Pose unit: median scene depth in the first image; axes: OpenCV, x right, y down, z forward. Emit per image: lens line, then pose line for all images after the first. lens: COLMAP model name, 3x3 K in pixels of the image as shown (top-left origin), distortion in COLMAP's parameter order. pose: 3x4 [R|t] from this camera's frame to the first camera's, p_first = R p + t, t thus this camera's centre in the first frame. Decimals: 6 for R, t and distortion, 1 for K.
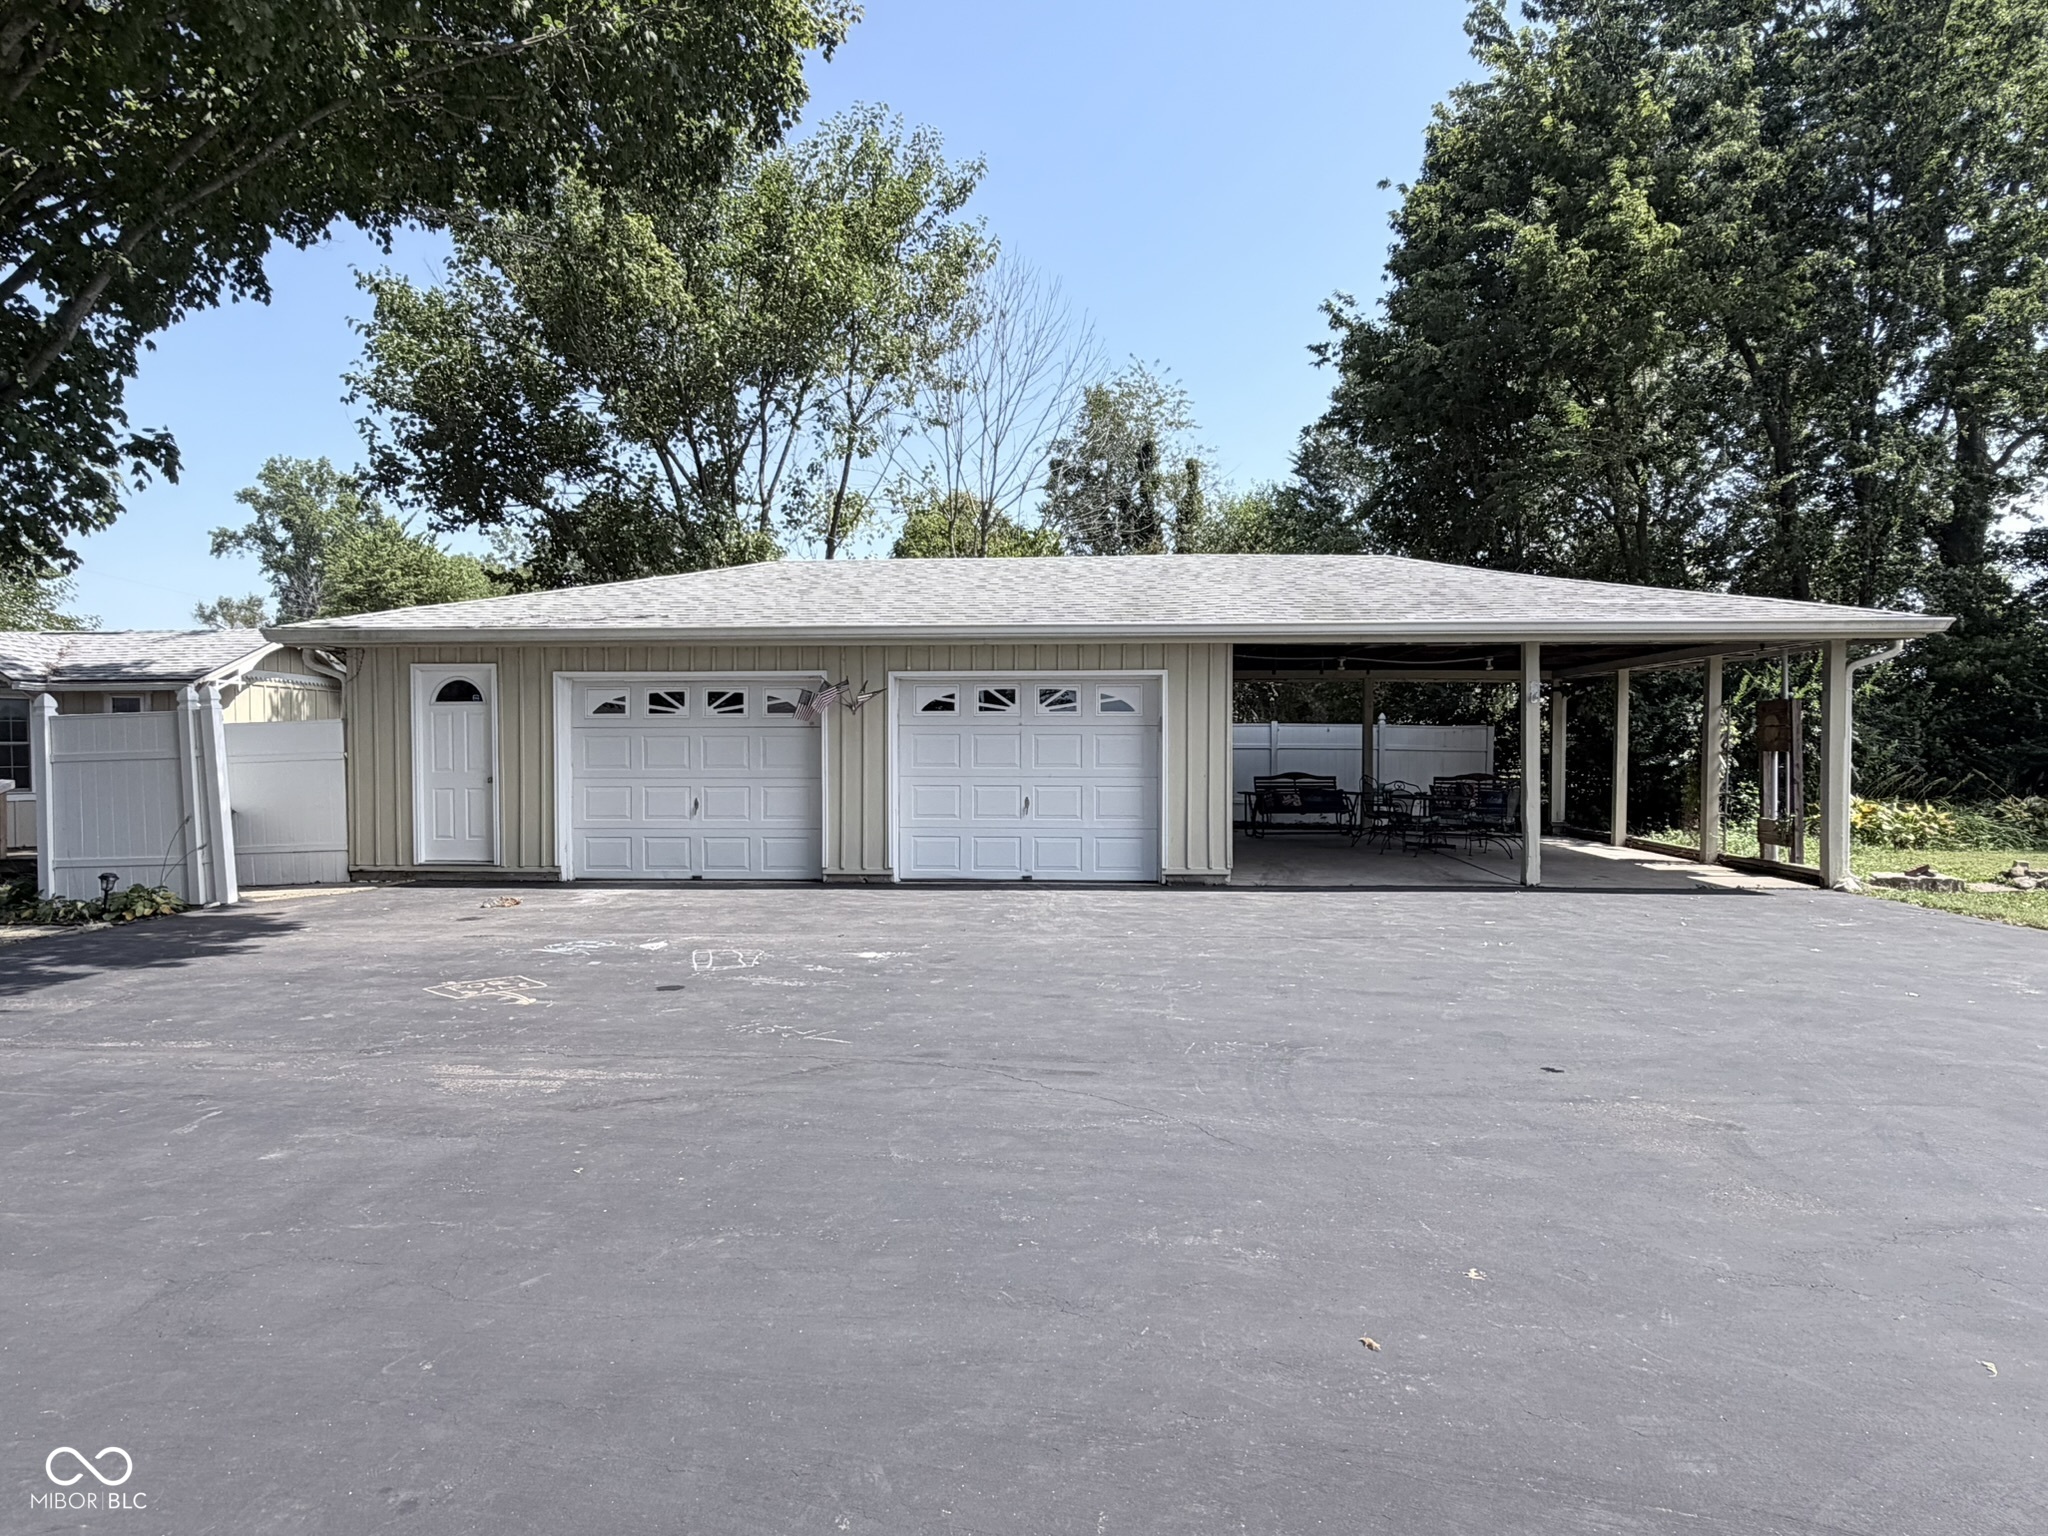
lens RADIAL K [[1127.5, 0, 1024.0], [0, 1127.5, 768.0], [0, 0, 1]] dist [-0.044762, 0.000015]
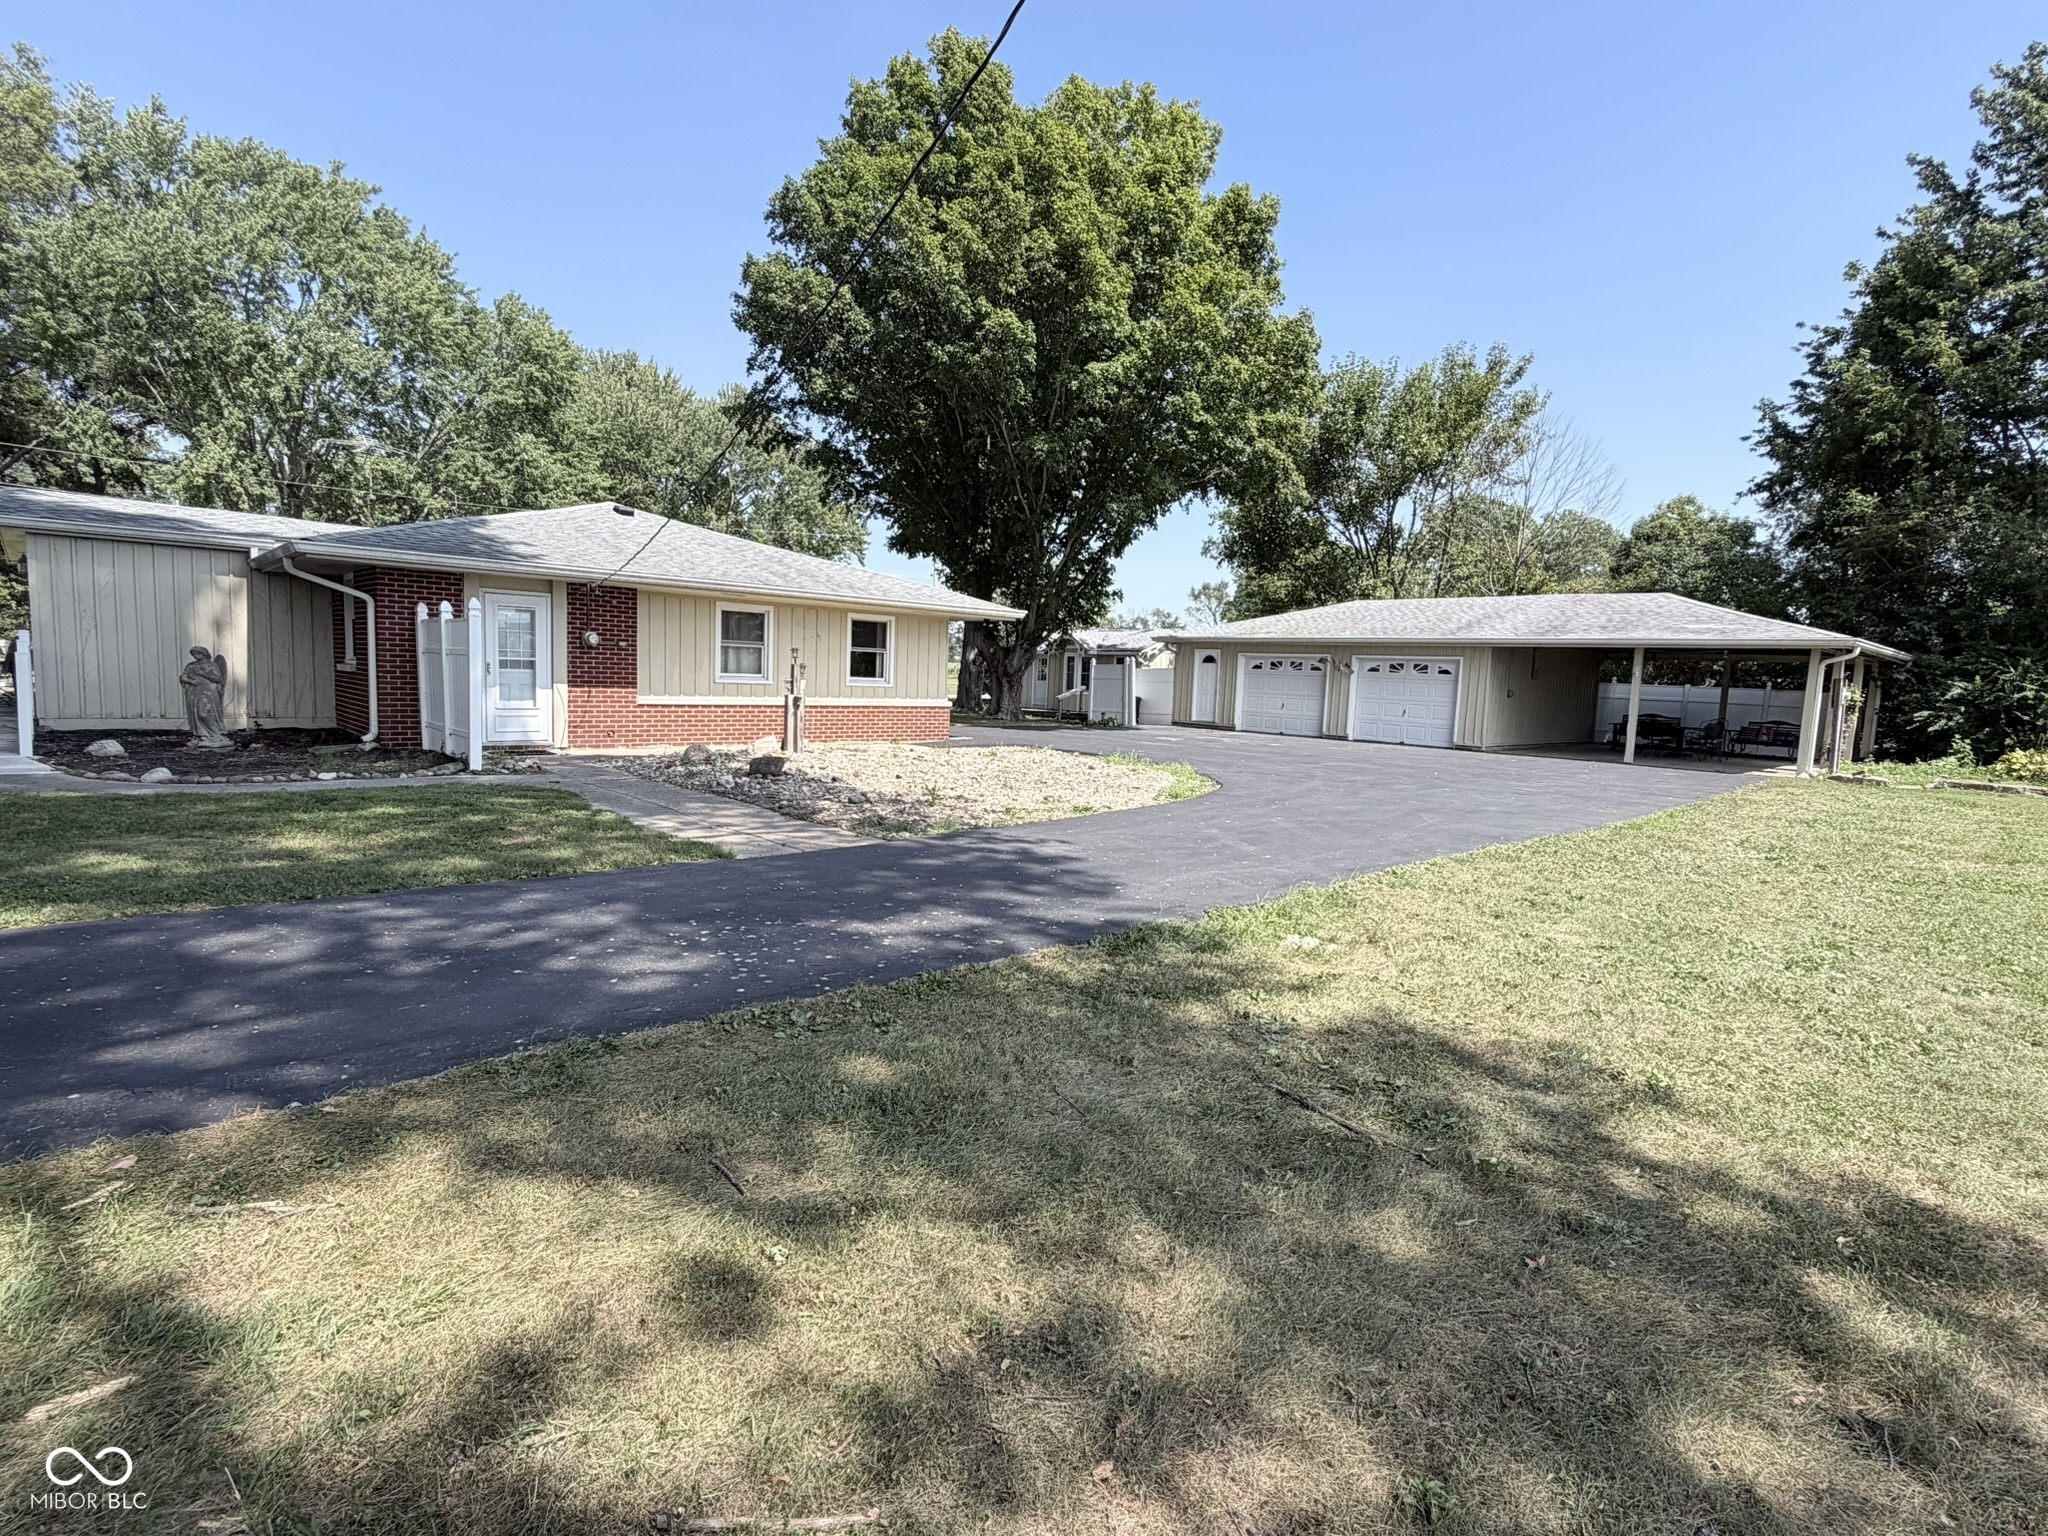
lens RADIAL K [[1005.3, 0, 1024.0], [0, 1005.3, 768.0], [0, 0, 1]] dist [-0.000377, -0.000033]
pose [[0.692441, 0.098620, -0.714702, 0.978657], [-0.067819, 0.995125, 0.071607, 0.052401], [0.718280, -0.001113, 0.695753, -1.061629]]
